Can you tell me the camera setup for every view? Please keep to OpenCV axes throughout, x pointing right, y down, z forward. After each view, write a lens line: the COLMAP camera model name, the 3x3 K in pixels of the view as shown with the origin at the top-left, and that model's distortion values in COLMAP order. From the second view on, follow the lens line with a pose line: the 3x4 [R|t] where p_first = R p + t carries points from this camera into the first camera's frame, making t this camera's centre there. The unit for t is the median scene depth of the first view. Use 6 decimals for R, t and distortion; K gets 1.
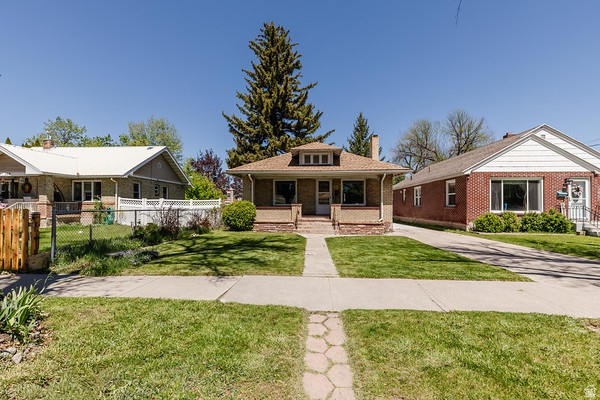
lens RADIAL K [[274.6, 0, 300.2], [0, 274.6, 212.7], [0, 0, 1]] dist [-0.000011, -0.000072]
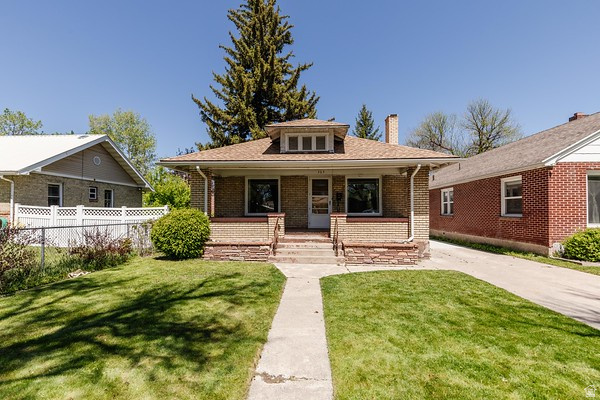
lens RADIAL K [[274.6, 0, 300.2], [0, 274.6, 212.7], [0, 0, 1]] dist [-0.000011, -0.000072]
pose [[0.999991, -0.002289, 0.003700, 0.034812], [0.002367, 0.999776, -0.021046, -0.018652], [-0.003651, 0.021054, 0.999772, 0.323357]]
